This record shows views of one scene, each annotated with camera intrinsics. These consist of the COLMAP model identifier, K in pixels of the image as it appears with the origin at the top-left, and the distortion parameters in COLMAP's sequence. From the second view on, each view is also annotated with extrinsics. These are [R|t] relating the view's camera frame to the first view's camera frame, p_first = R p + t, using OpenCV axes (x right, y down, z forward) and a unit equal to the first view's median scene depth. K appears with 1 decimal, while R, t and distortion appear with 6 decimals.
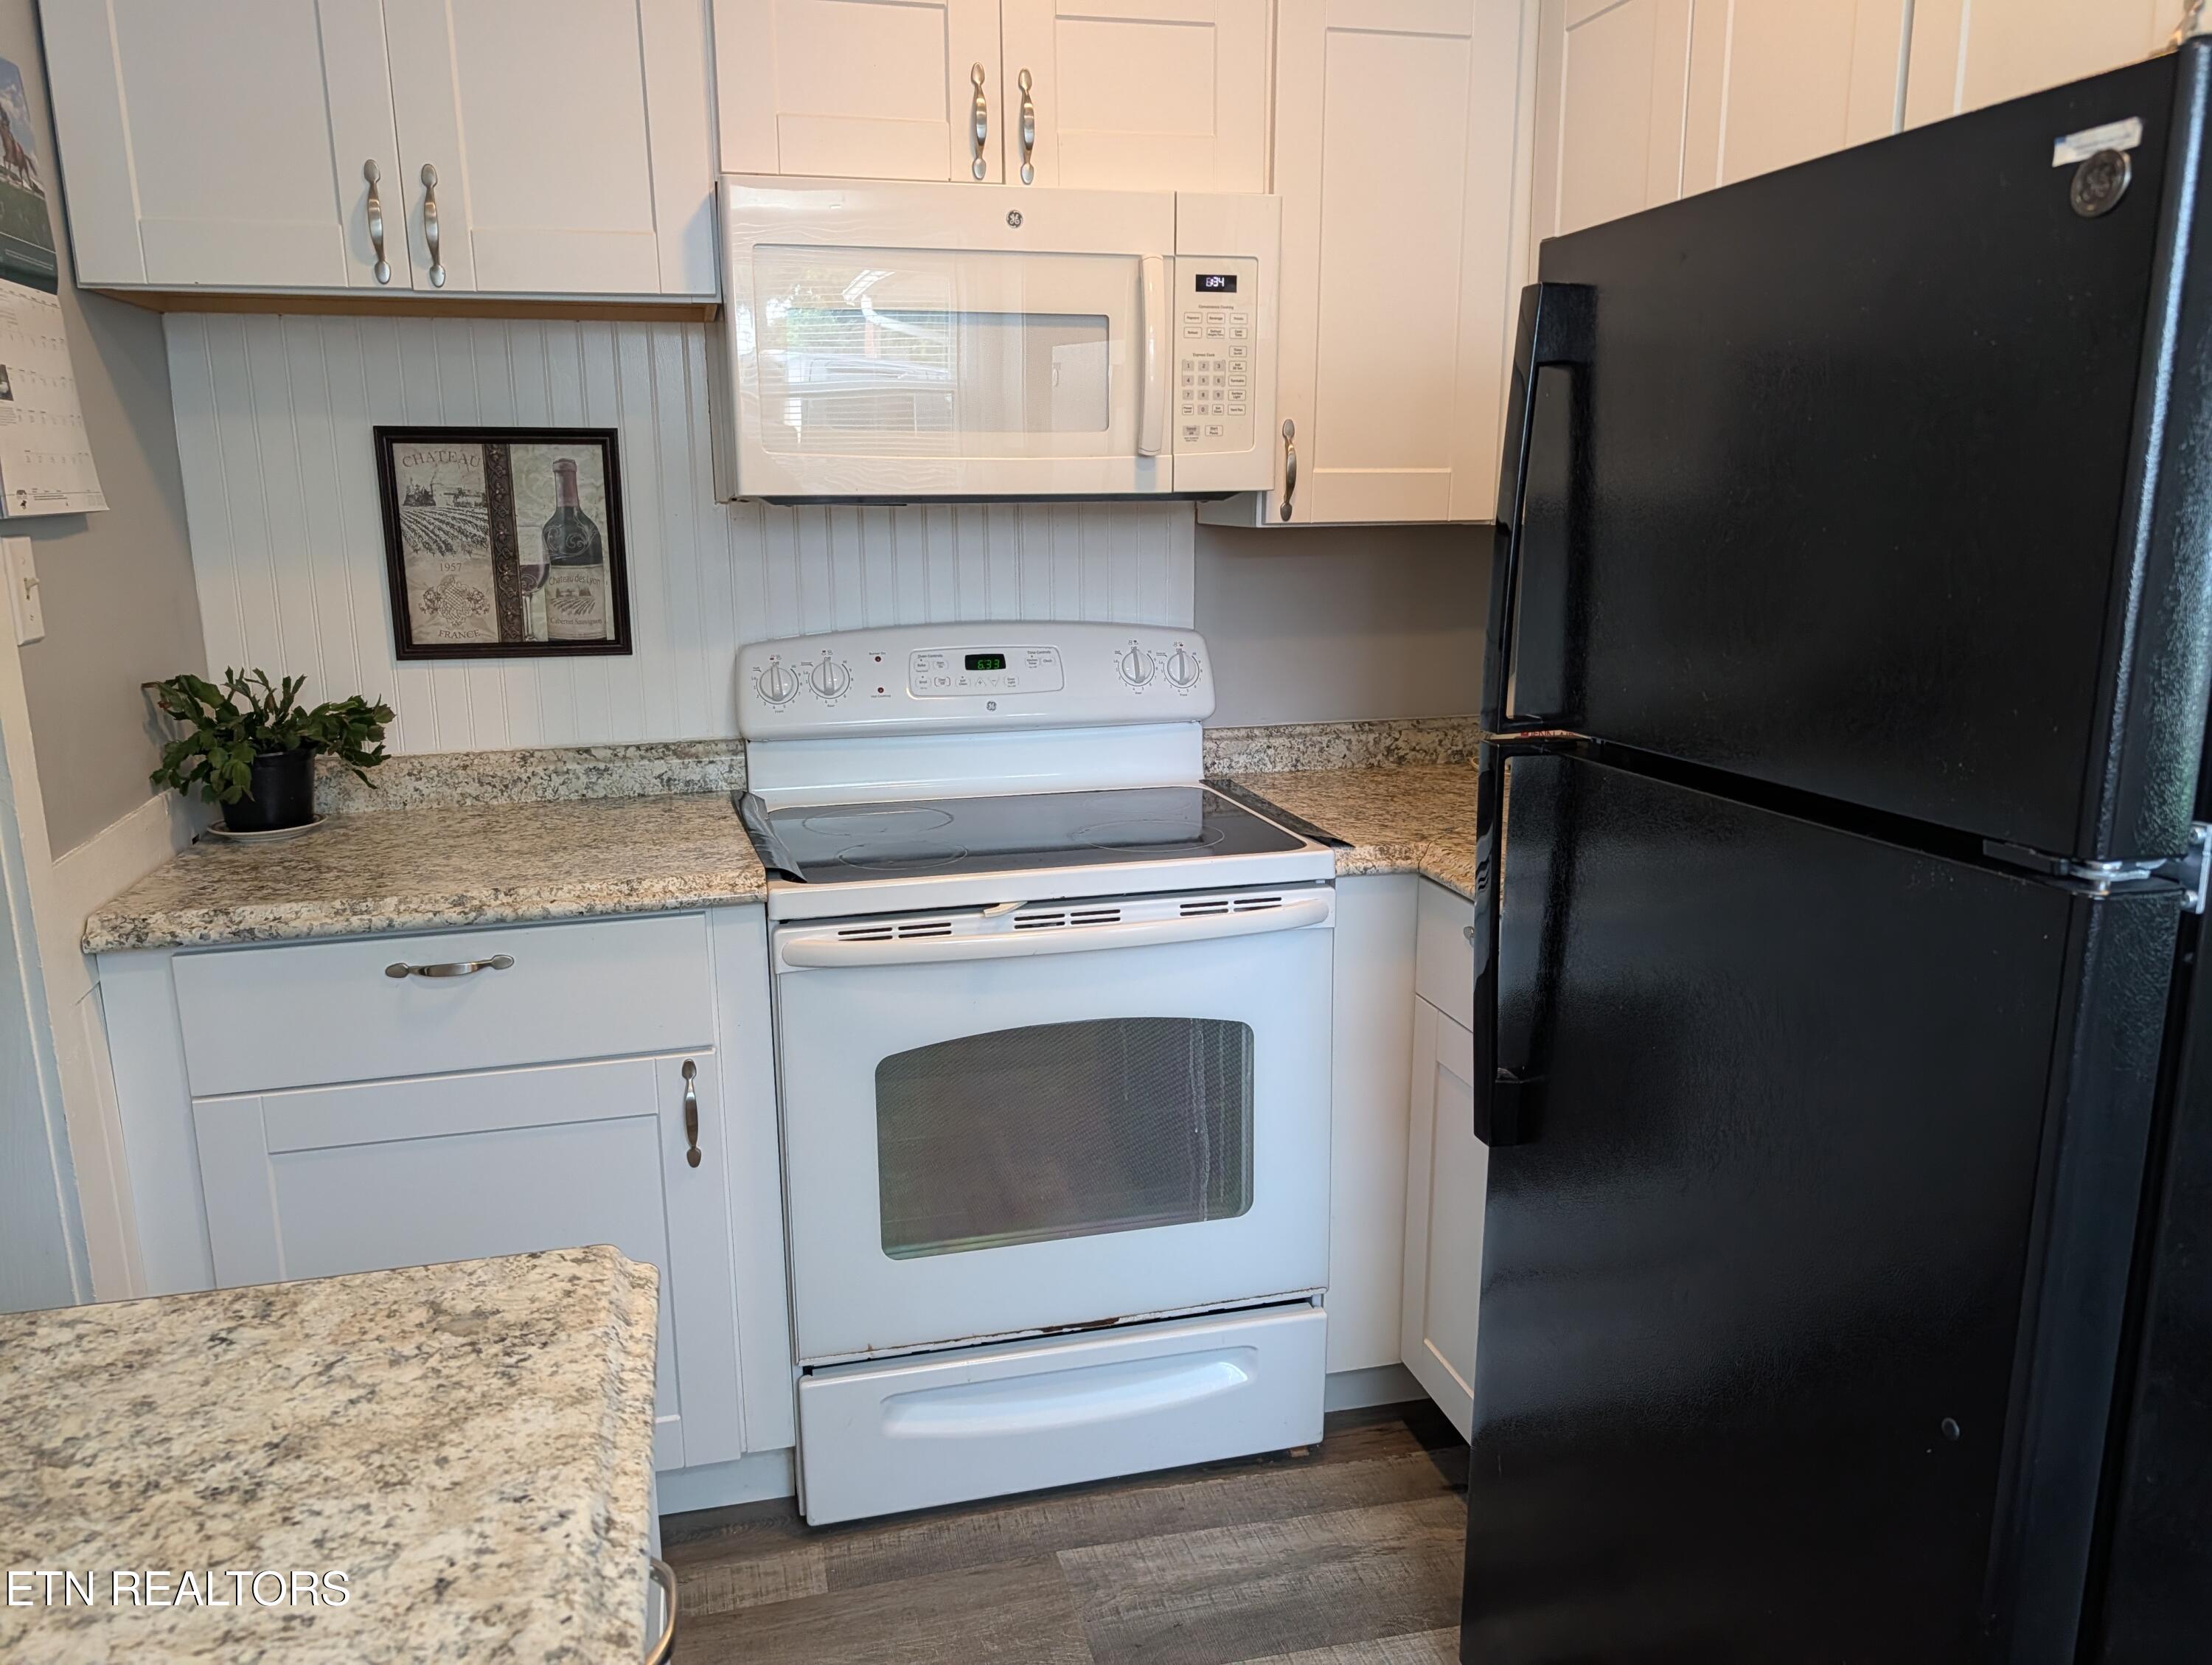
lens RADIAL K [[1597.1, 0, 1076.8], [0, 1597.1, 824.5], [0, 0, 1]] dist [0.008313, -0.000952]
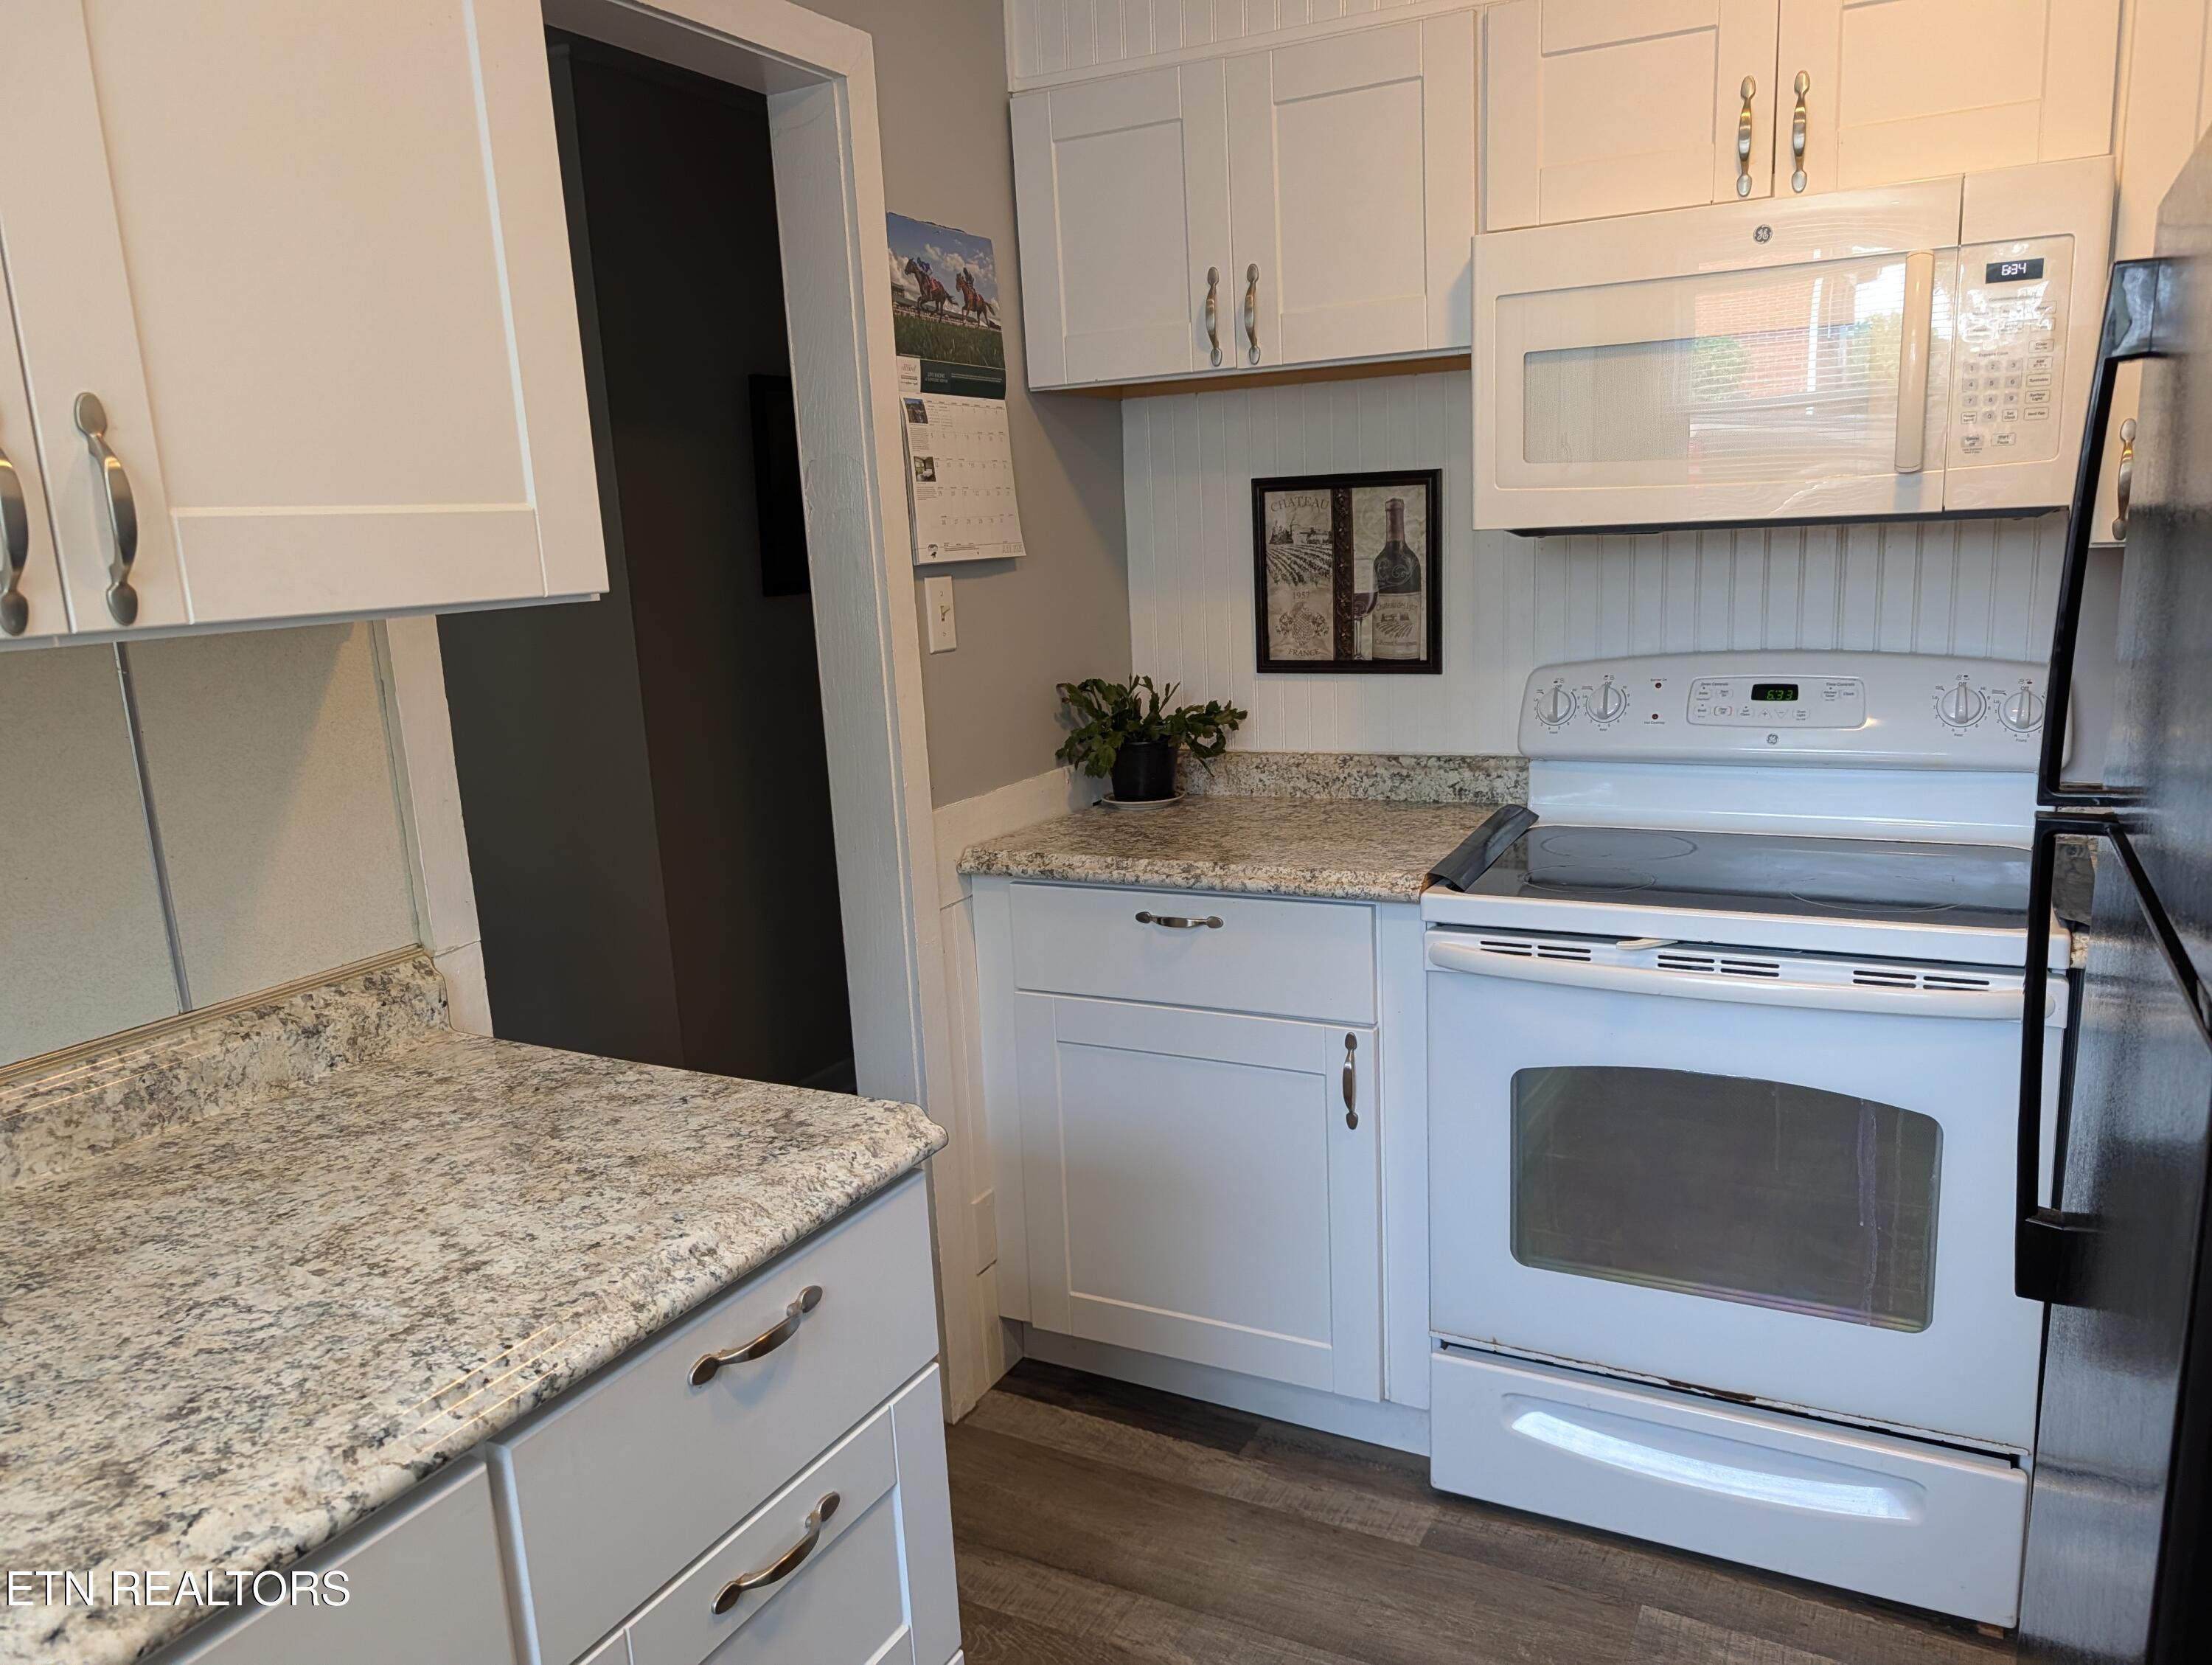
lens RADIAL K [[1585.6, 0, 1135.6], [0, 1585.6, 848.2], [0, 0, 1]] dist [0.029753, -0.035028]
pose [[0.748503, 0.108372, -0.654217, 0.338154], [-0.103779, 0.993543, 0.045846, -0.017548], [0.654961, 0.033578, 0.754916, 0.044498]]
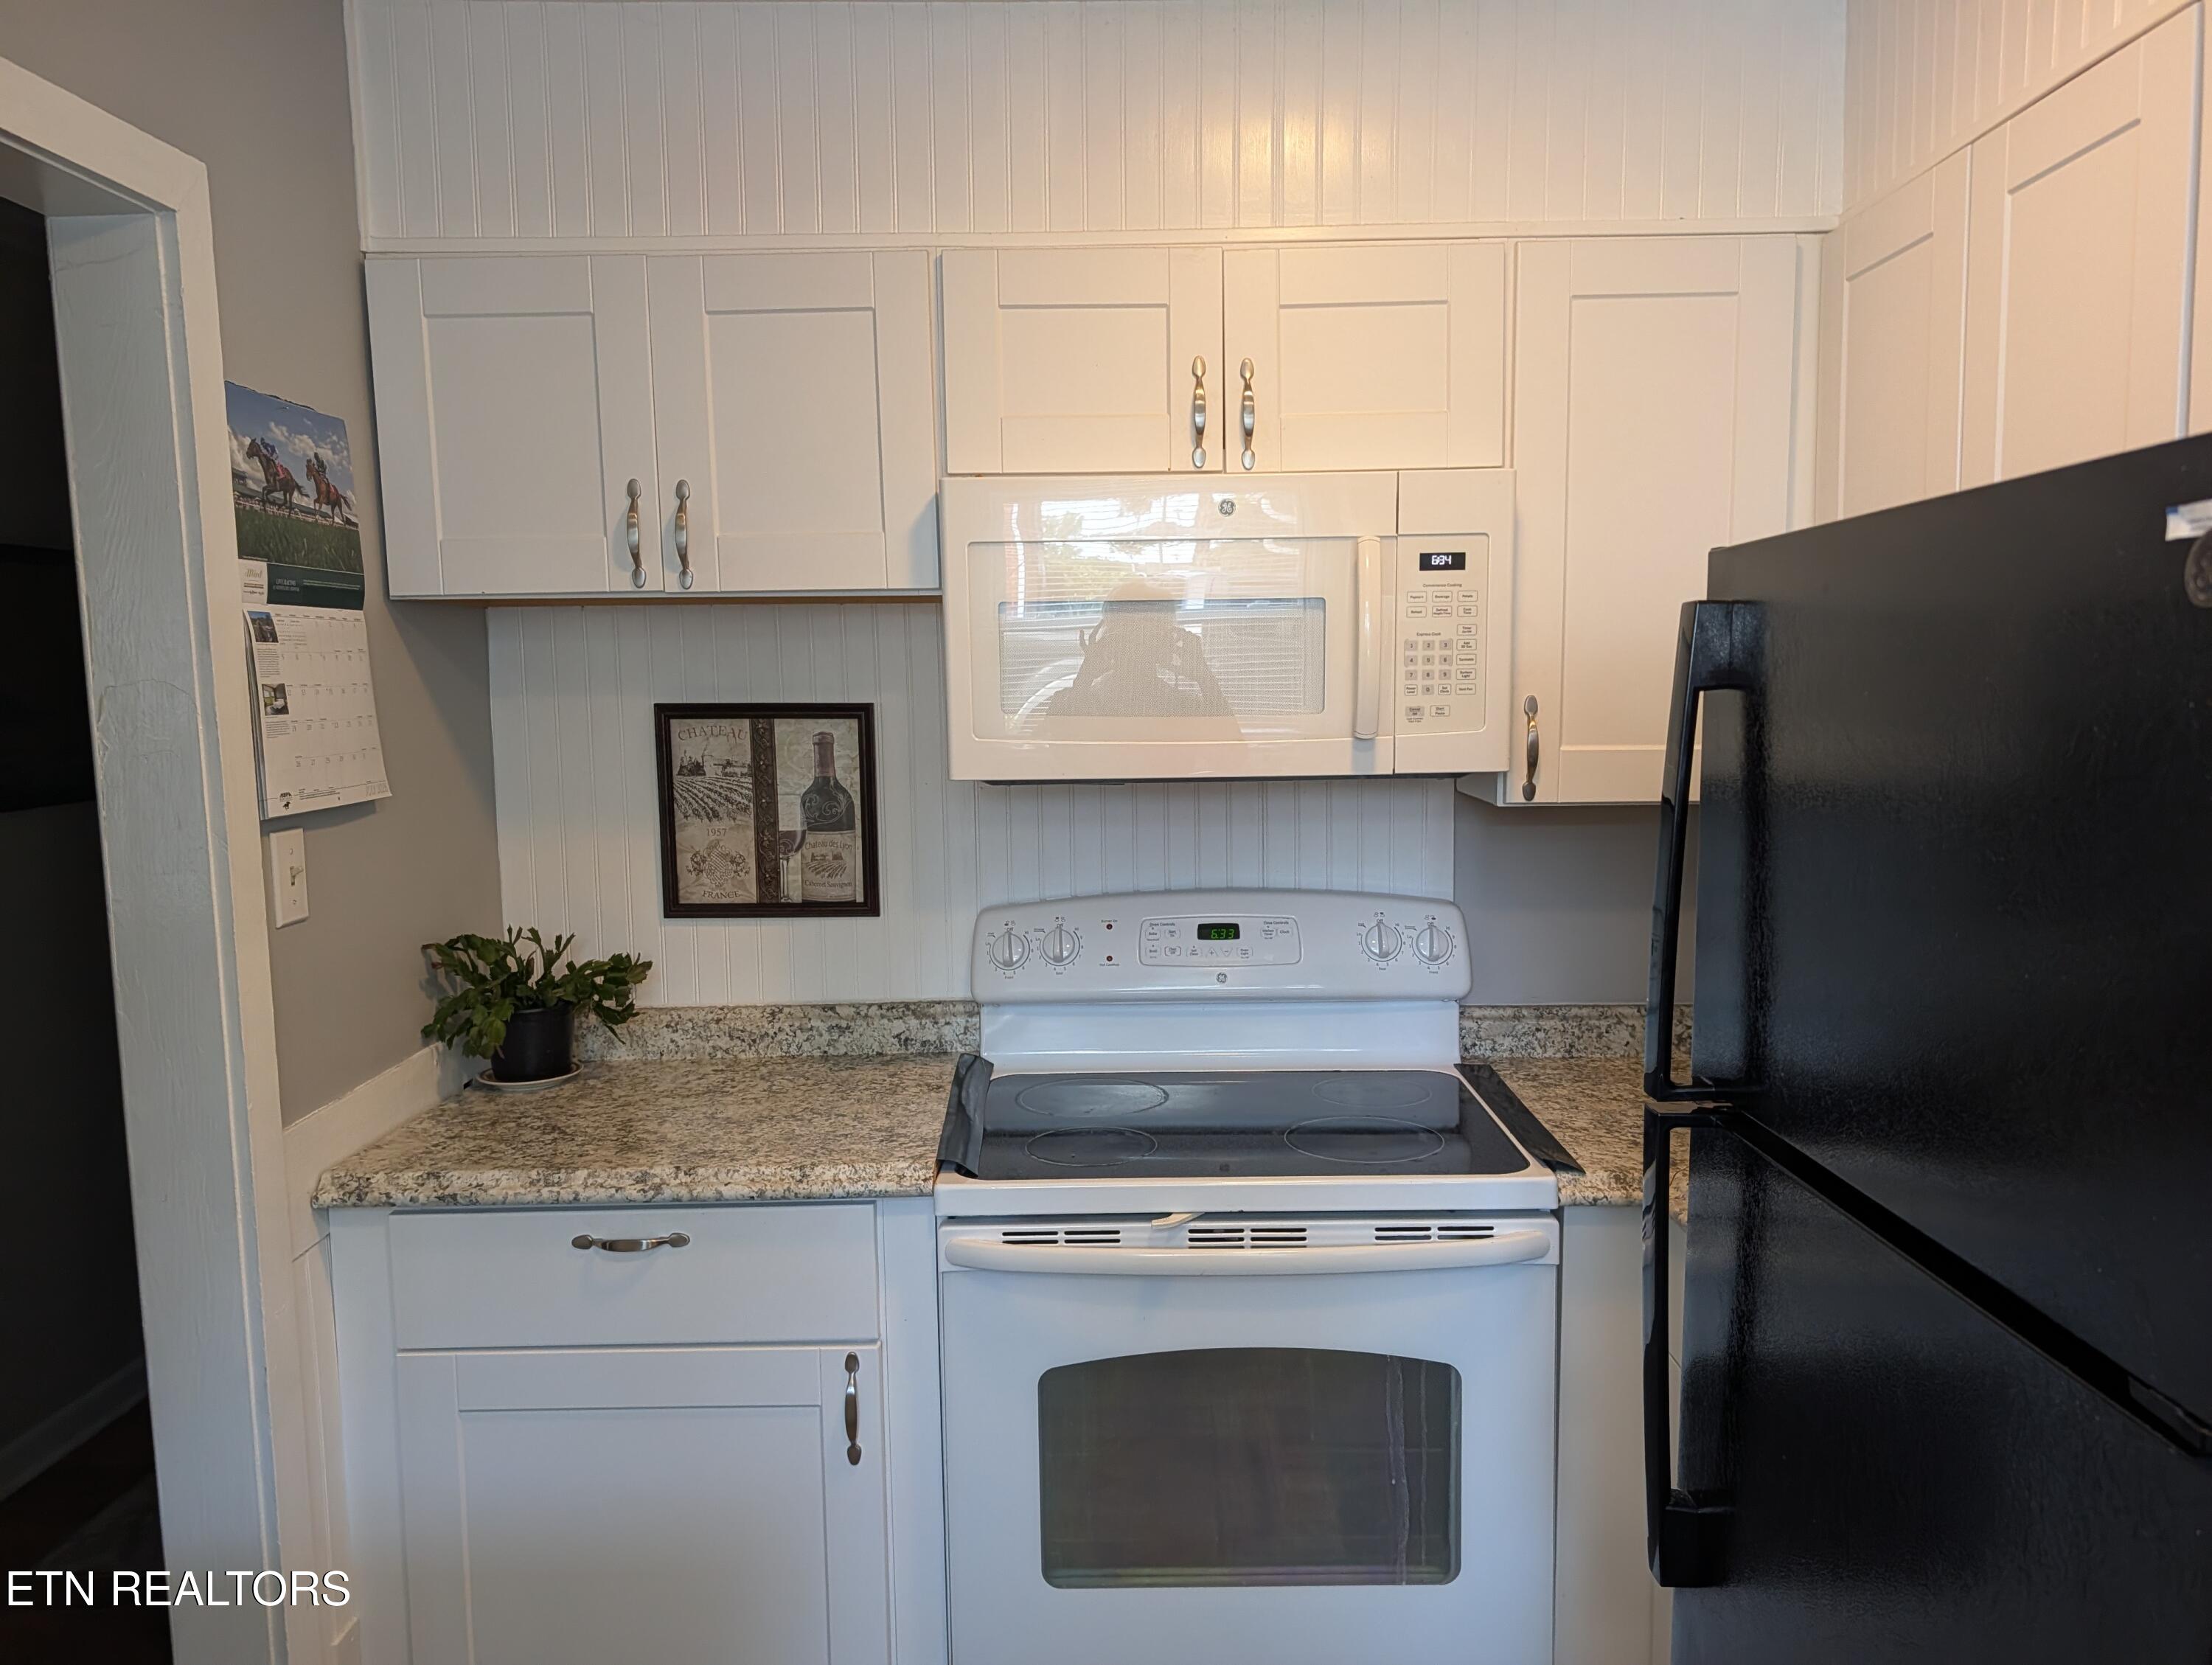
lens RADIAL K [[1558.6, 0, 1106.0], [0, 1558.6, 832.5], [0, 0, 1]] dist [0.094553, -0.200860]
pose [[0.966905, 0.020357, -0.254324, 0.137551], [-0.047219, 0.993870, -0.099966, -0.076097], [0.250730, 0.108667, 0.961939, 0.068117]]
